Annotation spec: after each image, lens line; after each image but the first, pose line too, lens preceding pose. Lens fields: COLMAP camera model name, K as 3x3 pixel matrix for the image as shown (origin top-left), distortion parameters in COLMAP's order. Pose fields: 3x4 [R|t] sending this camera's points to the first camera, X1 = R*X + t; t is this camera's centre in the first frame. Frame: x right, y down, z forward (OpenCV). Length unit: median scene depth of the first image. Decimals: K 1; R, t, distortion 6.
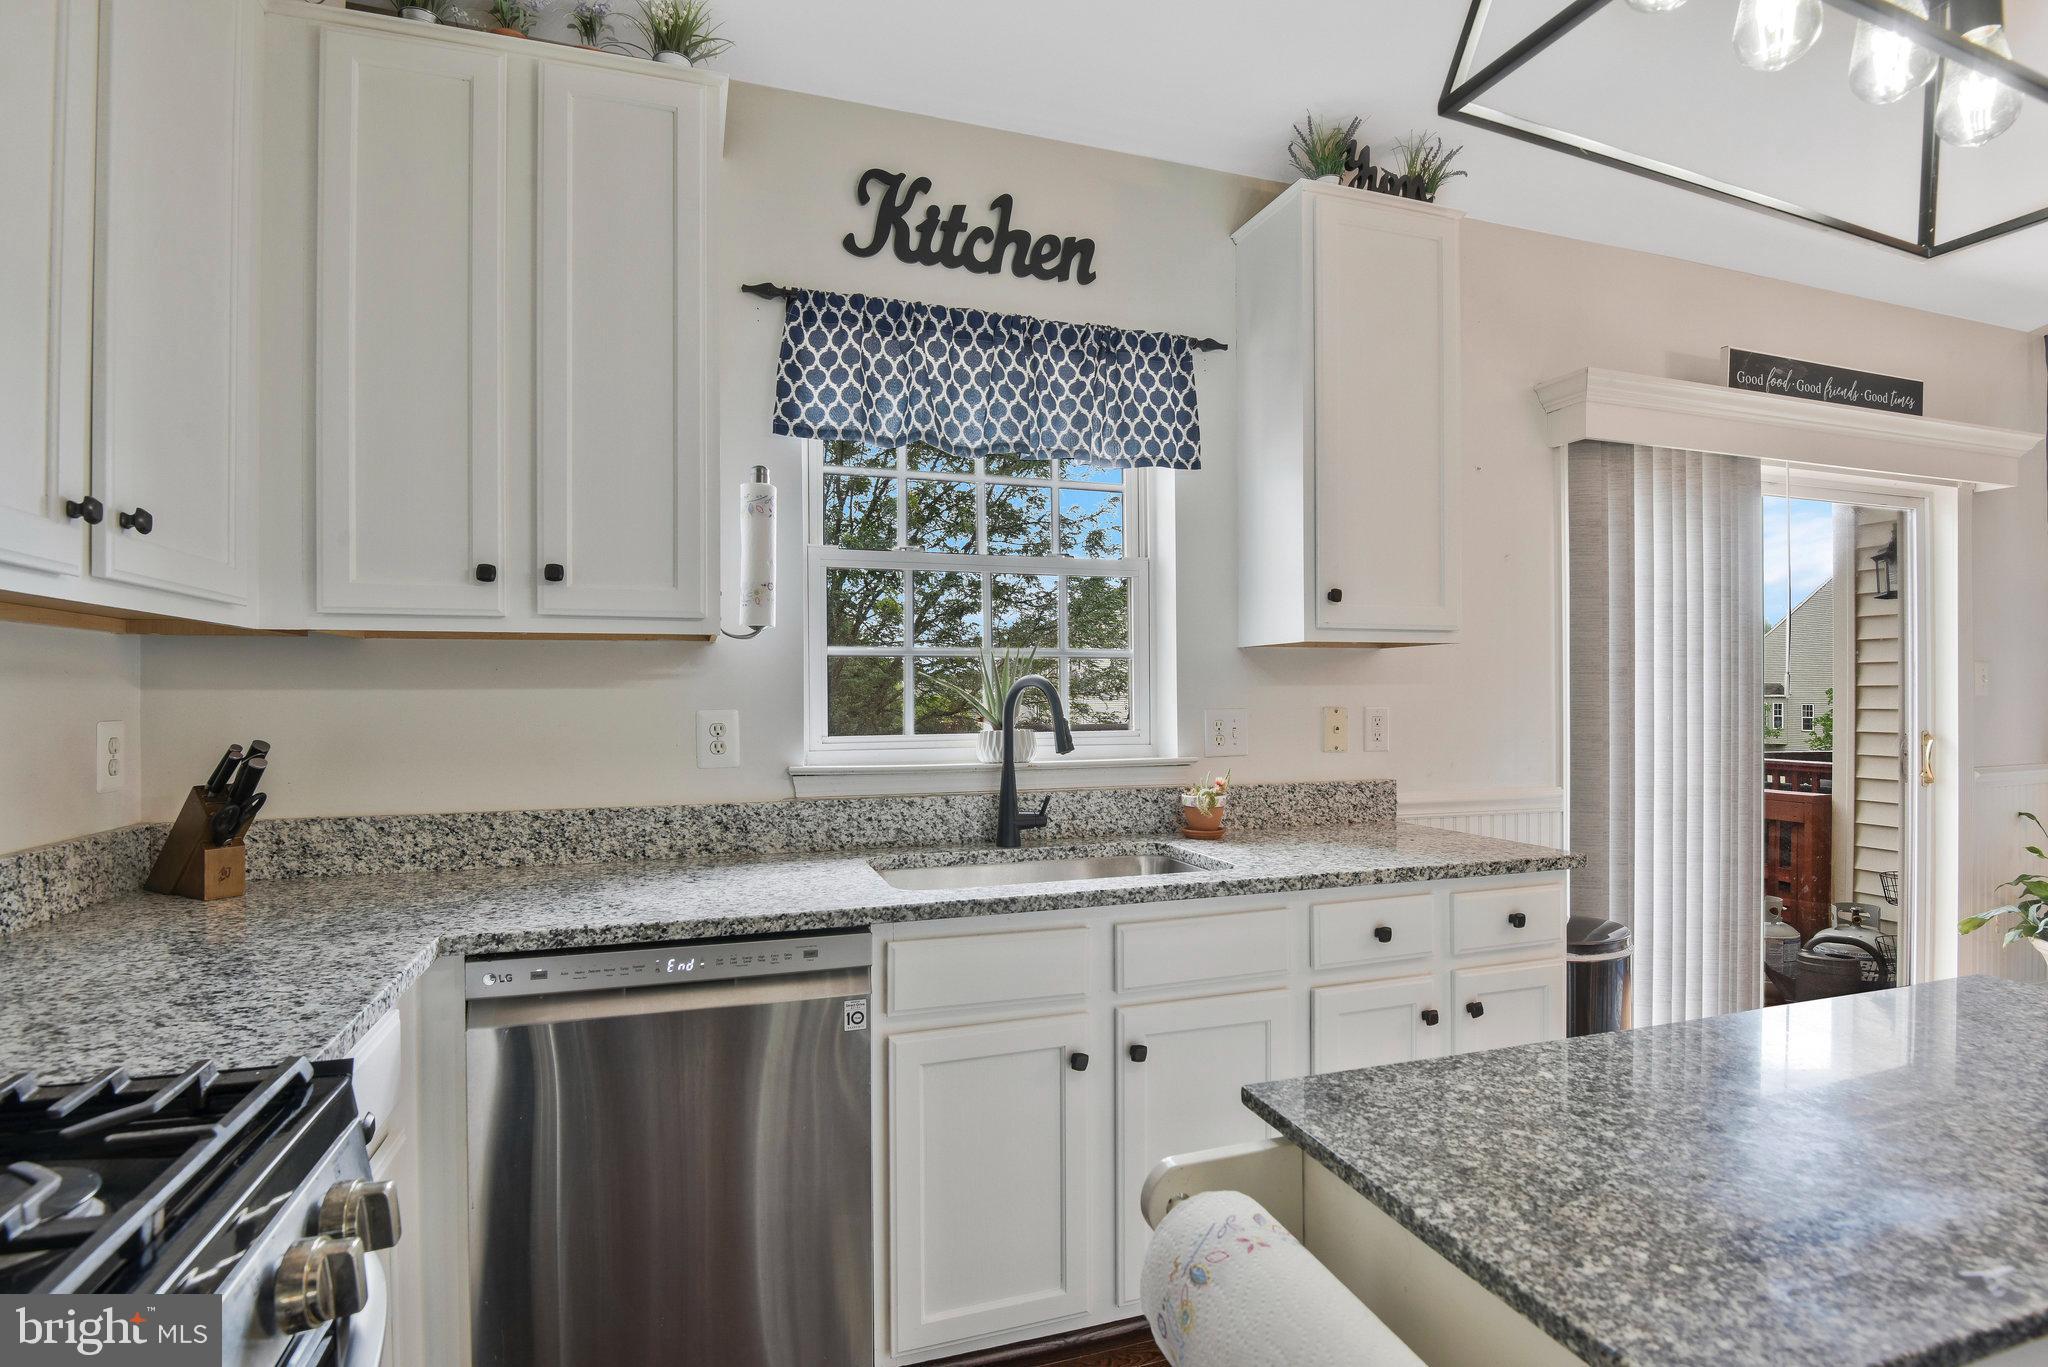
lens RADIAL K [[999.3, 0, 1030.8], [0, 999.3, 694.1], [0, 0, 1]] dist [-0.025151, -0.000607]
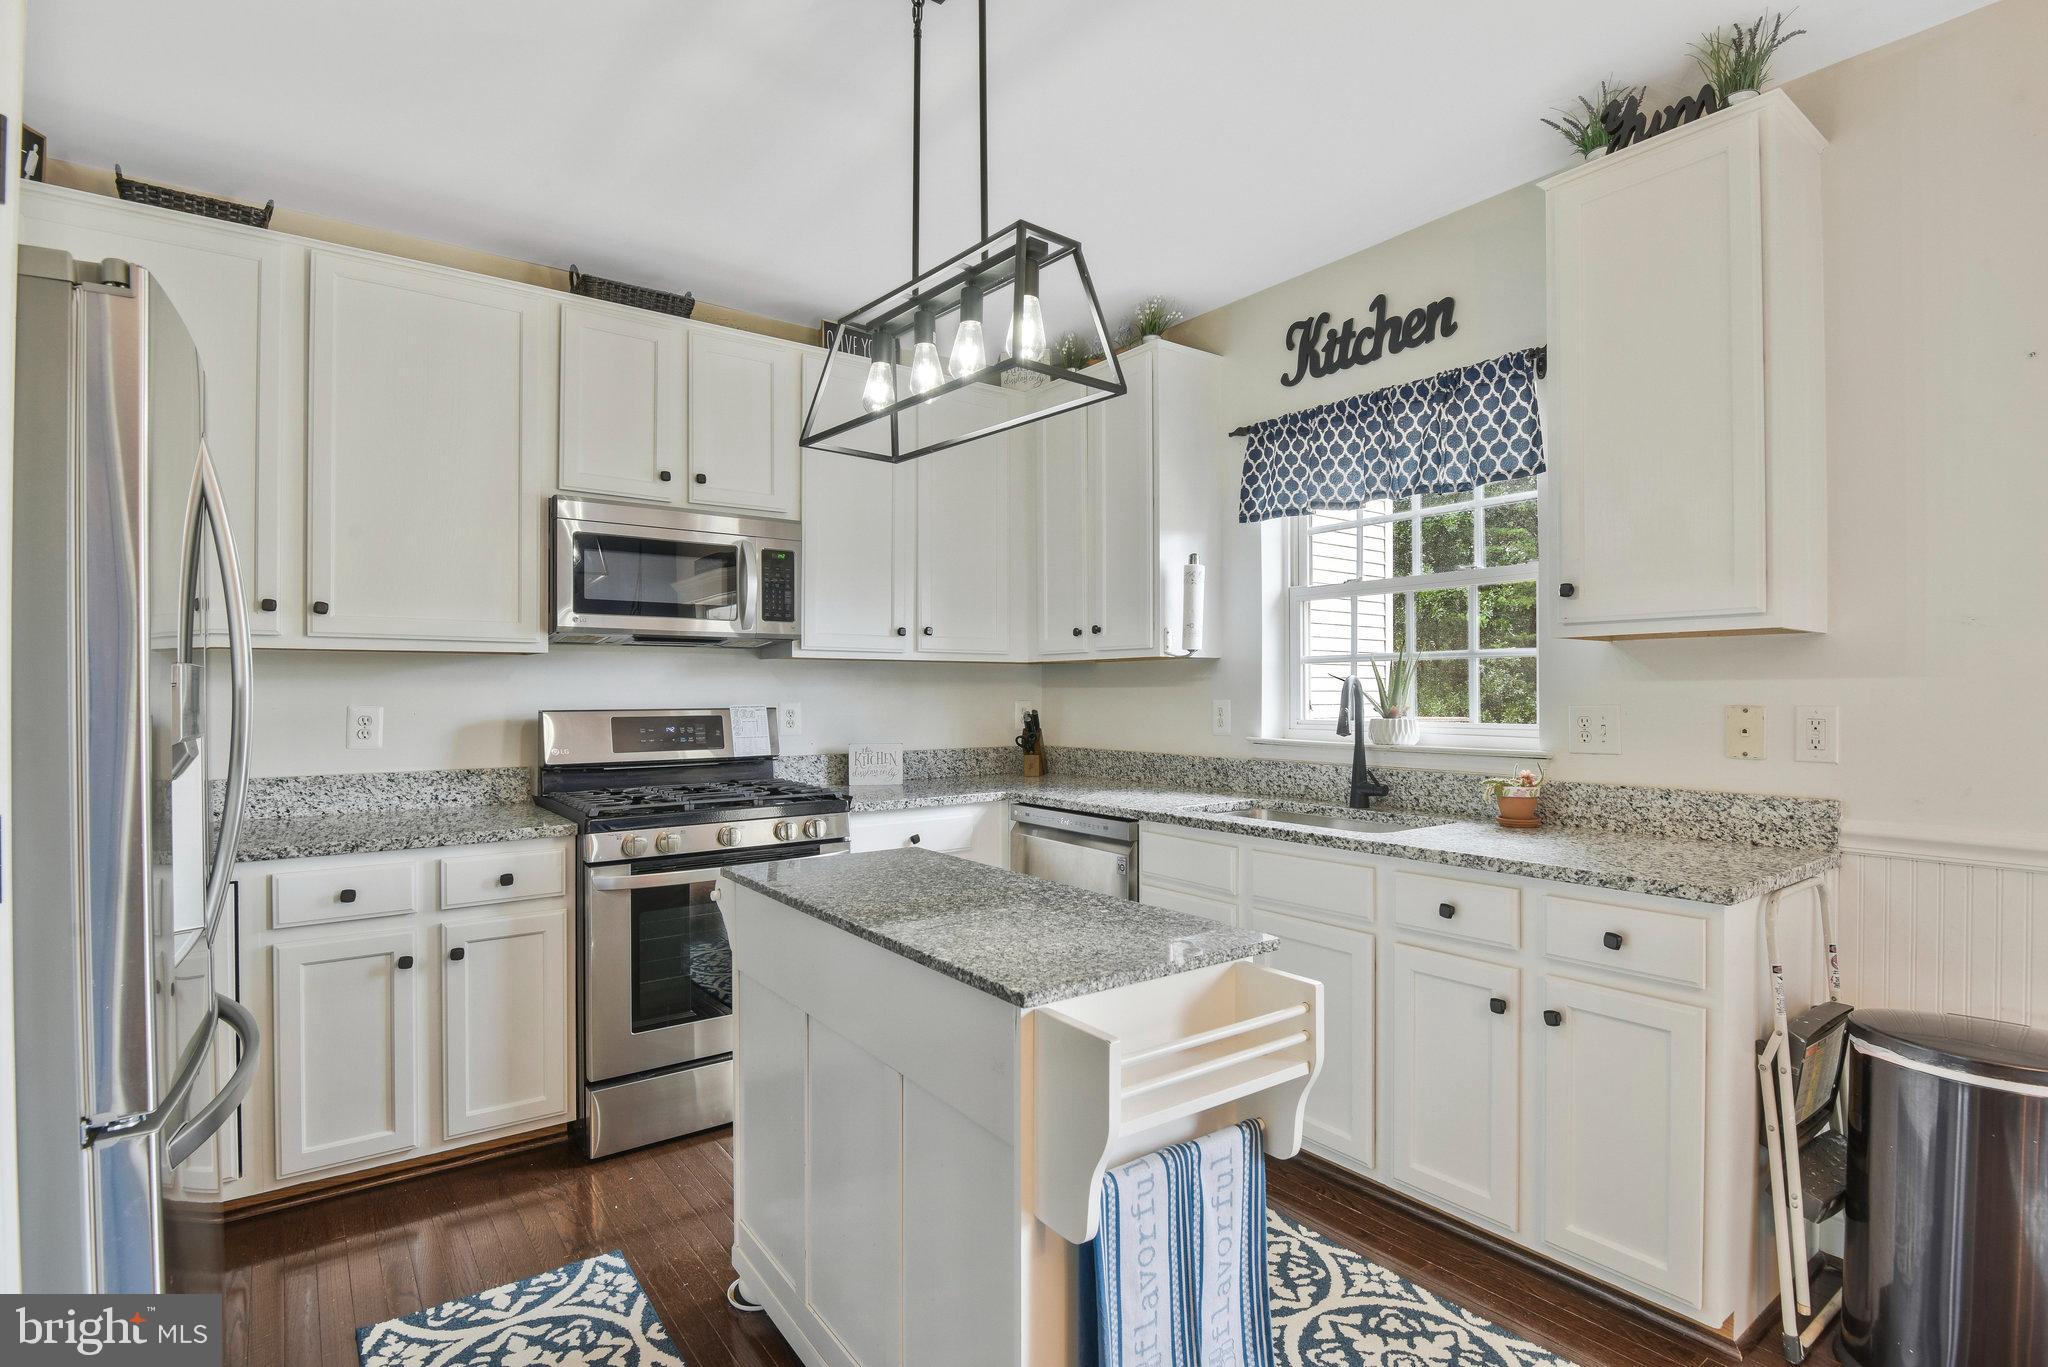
lens RADIAL K [[999.3, 0, 1023.4], [0, 999.3, 677.9], [0, 0, 1]] dist [-0.025151, -0.000607]
pose [[0.303563, -0.009512, -0.952764, 1.059522], [0.002086, 0.999954, -0.009318, -0.004661], [0.952809, 0.000841, 0.303569, 0.188405]]
